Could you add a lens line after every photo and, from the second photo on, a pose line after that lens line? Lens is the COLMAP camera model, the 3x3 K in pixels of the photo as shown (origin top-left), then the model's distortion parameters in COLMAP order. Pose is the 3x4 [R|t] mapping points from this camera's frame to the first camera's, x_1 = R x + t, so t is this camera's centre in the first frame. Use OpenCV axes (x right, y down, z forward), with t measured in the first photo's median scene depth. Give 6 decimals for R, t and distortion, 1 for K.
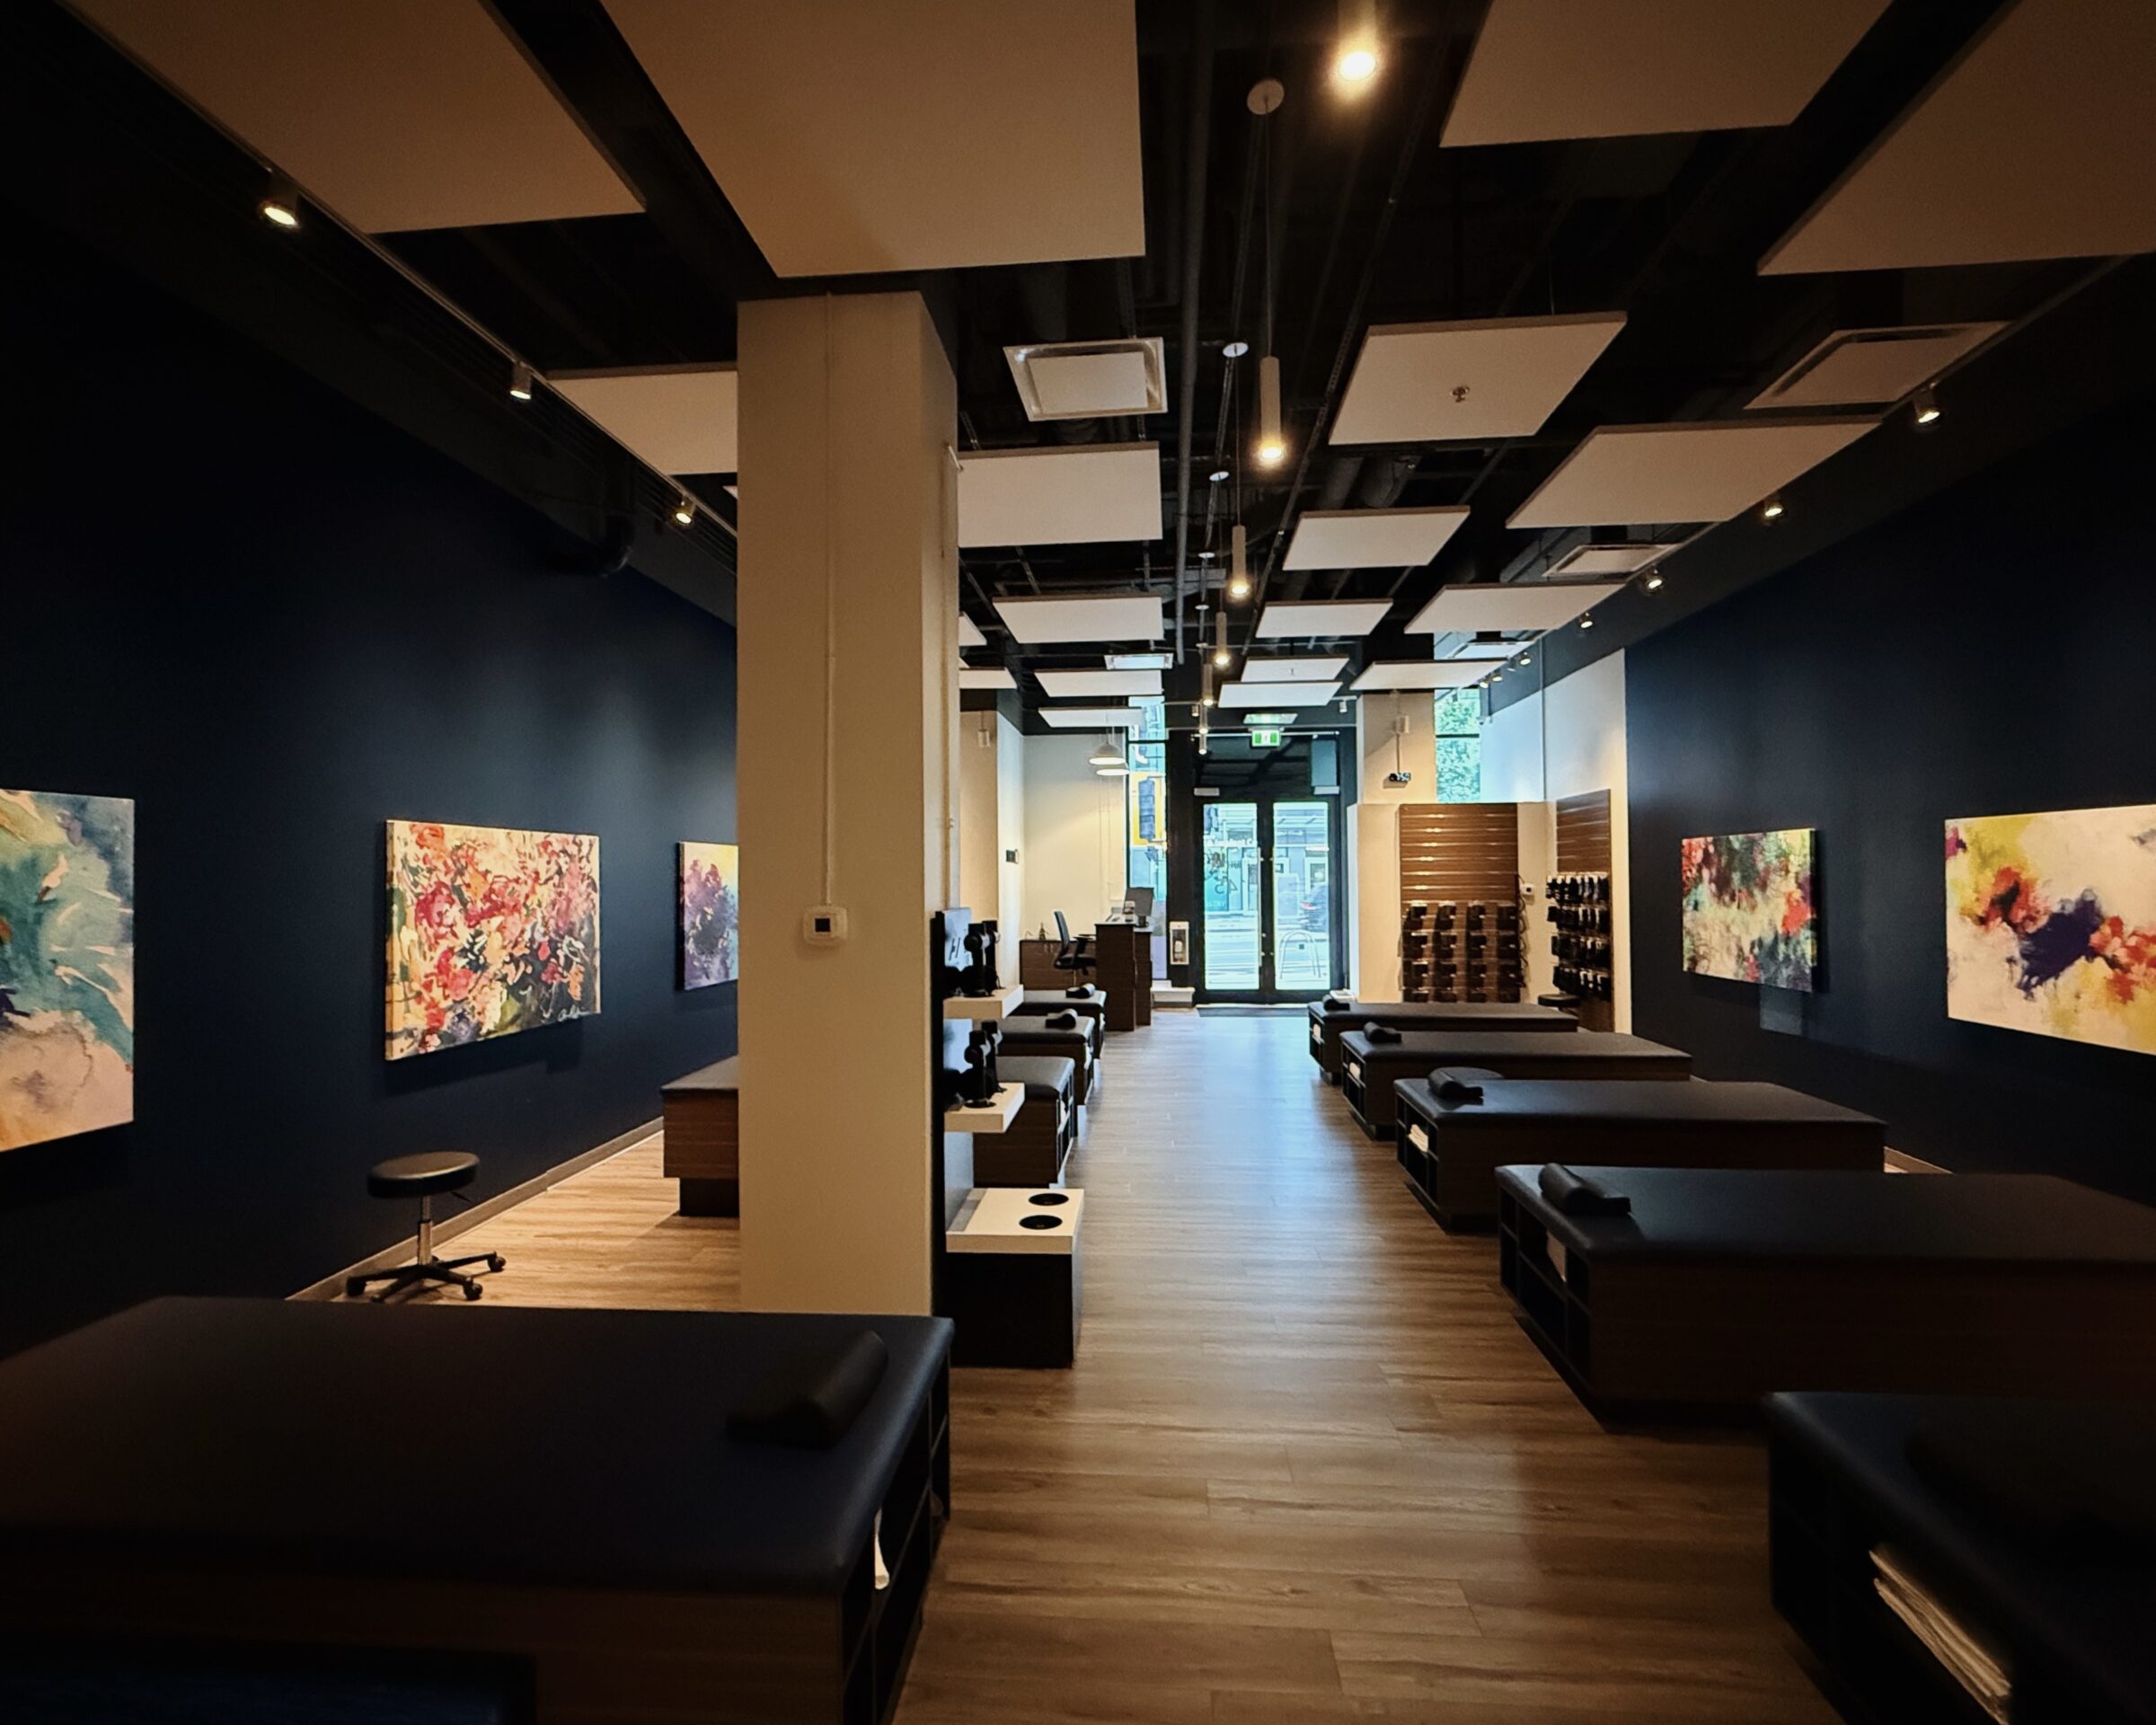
lens RADIAL K [[991.7, 0, 1094.6], [0, 991.7, 862.4], [0, 0, 1]] dist [-0.000312, -0.000045]
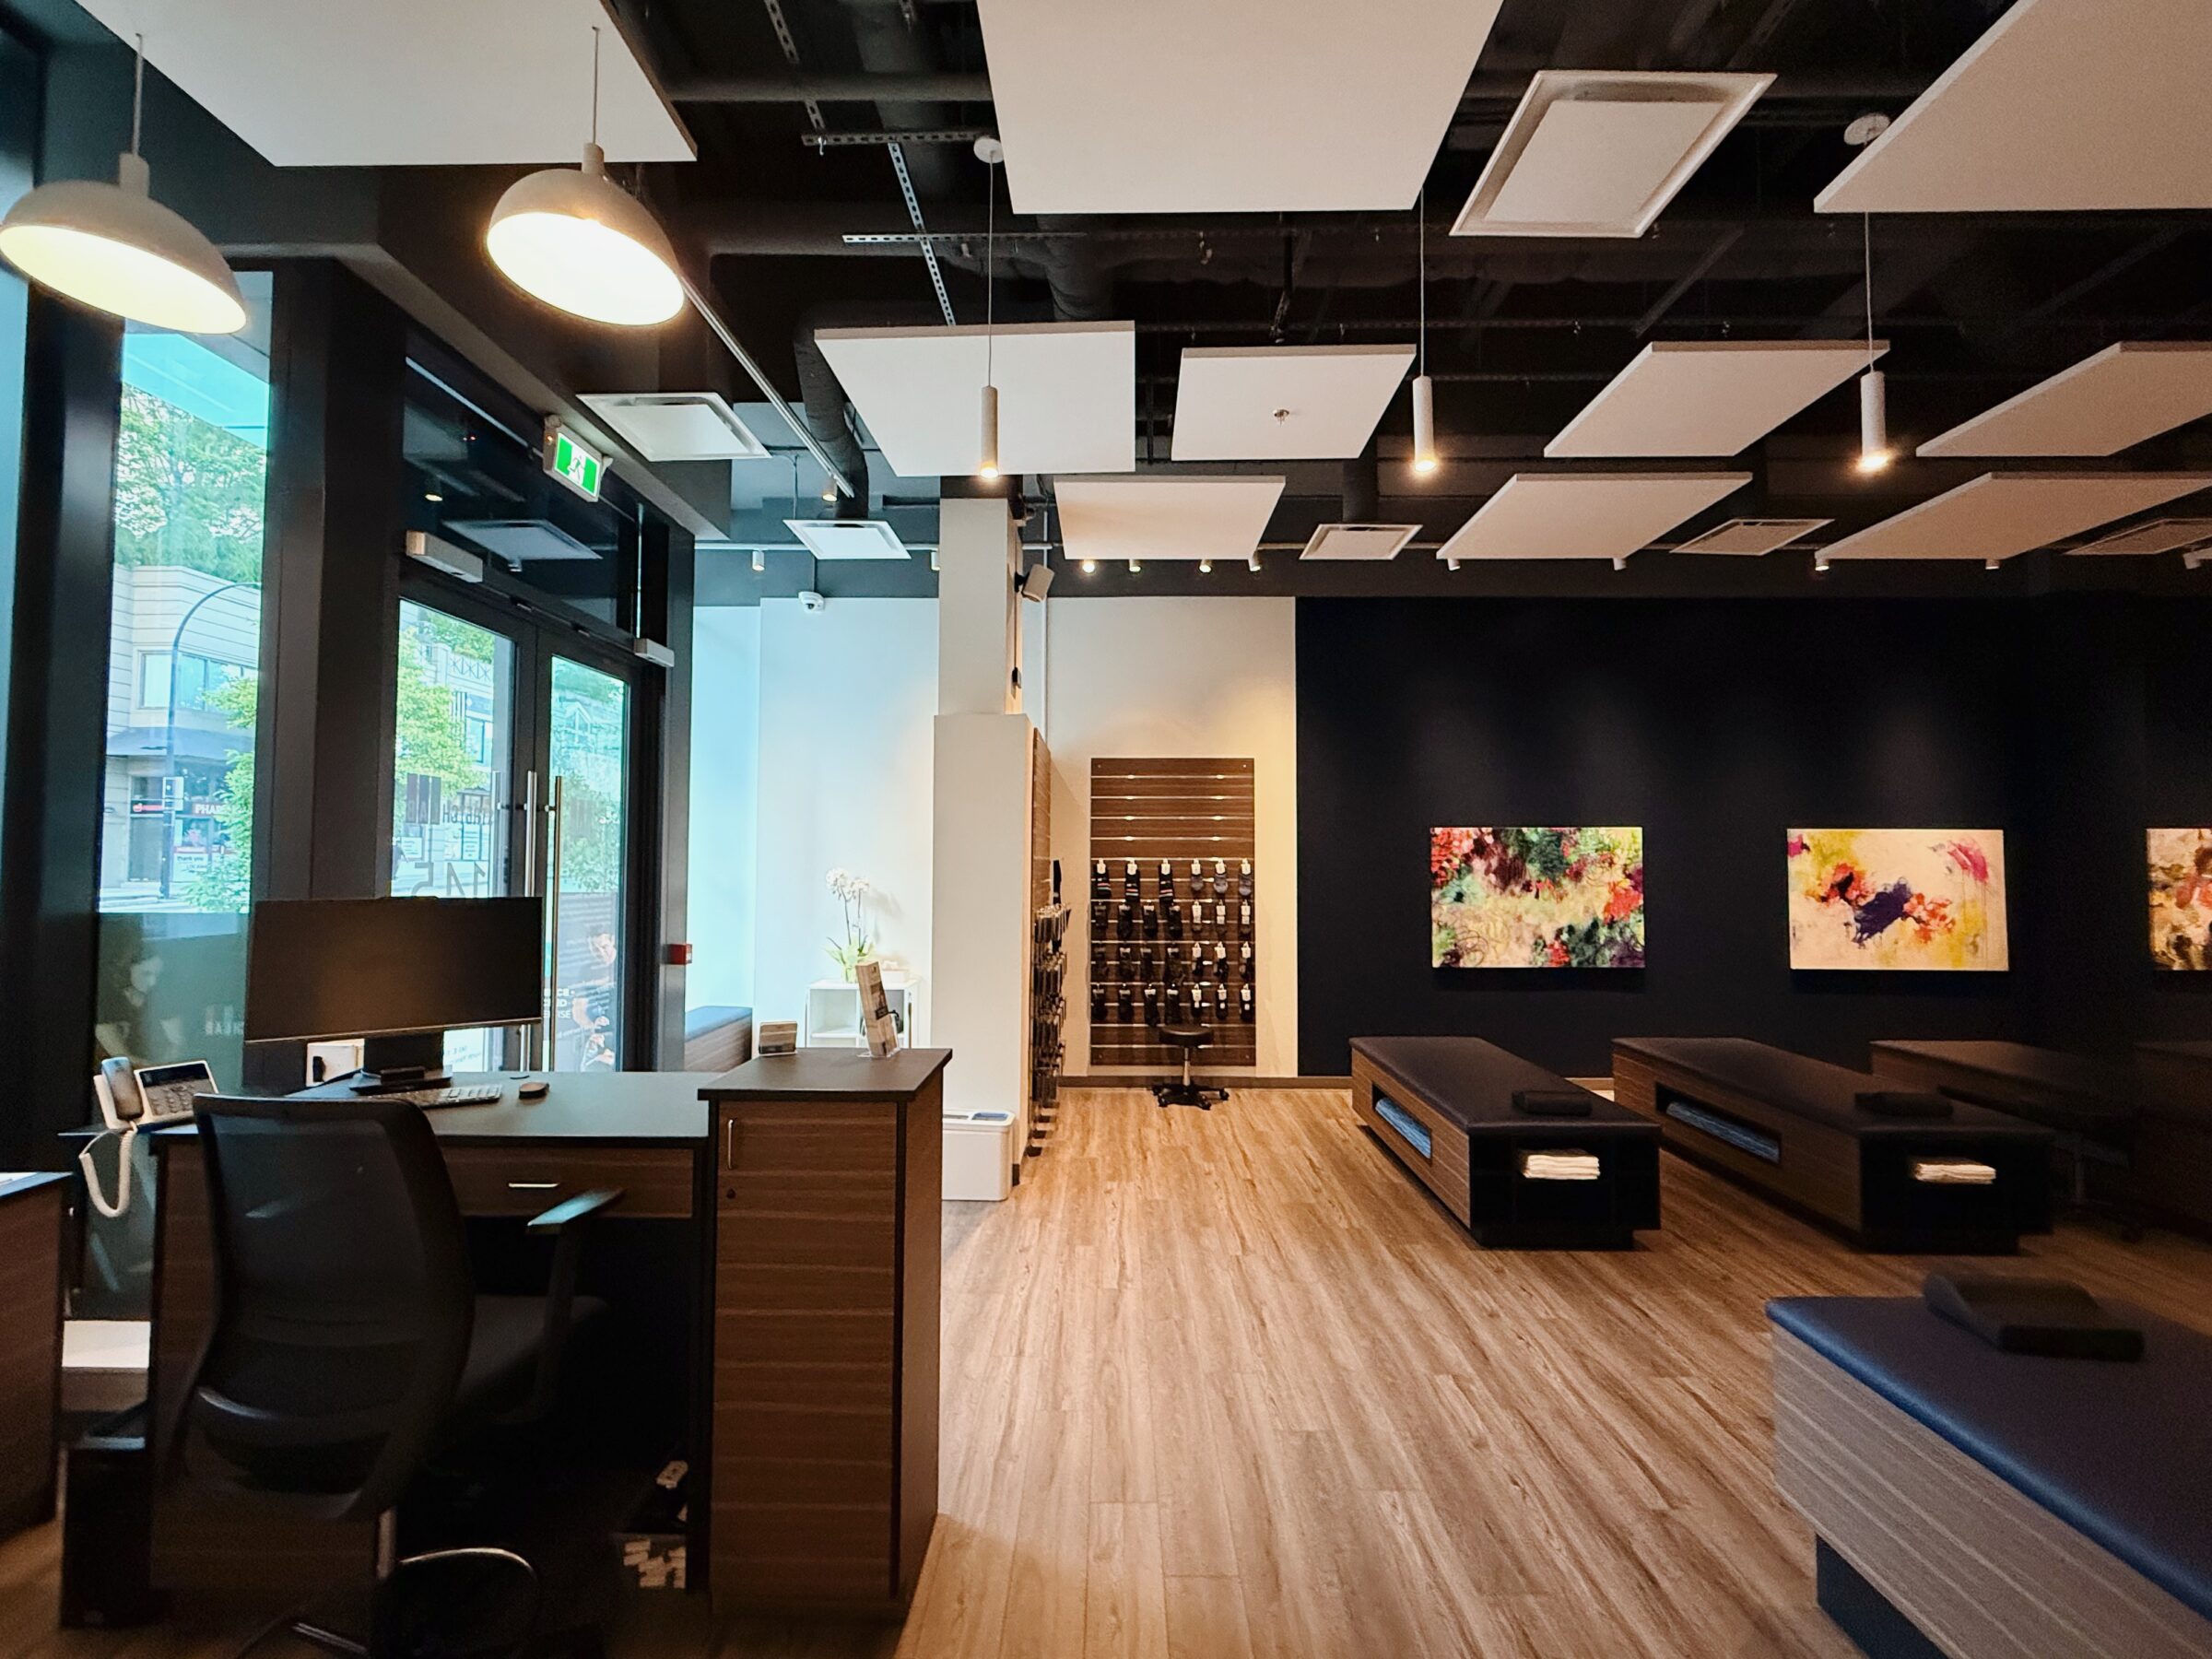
lens RADIAL K [[923.8, 0, 1102.3], [0, 923.8, 831.4], [0, 0, 1]] dist [0.001883, 0.000372]
pose [[-0.061065, 0.041431, 0.997274, -0.393101], [-0.020141, 0.998884, -0.042731, 0.035751], [-0.997931, -0.022696, -0.060162, 2.010125]]
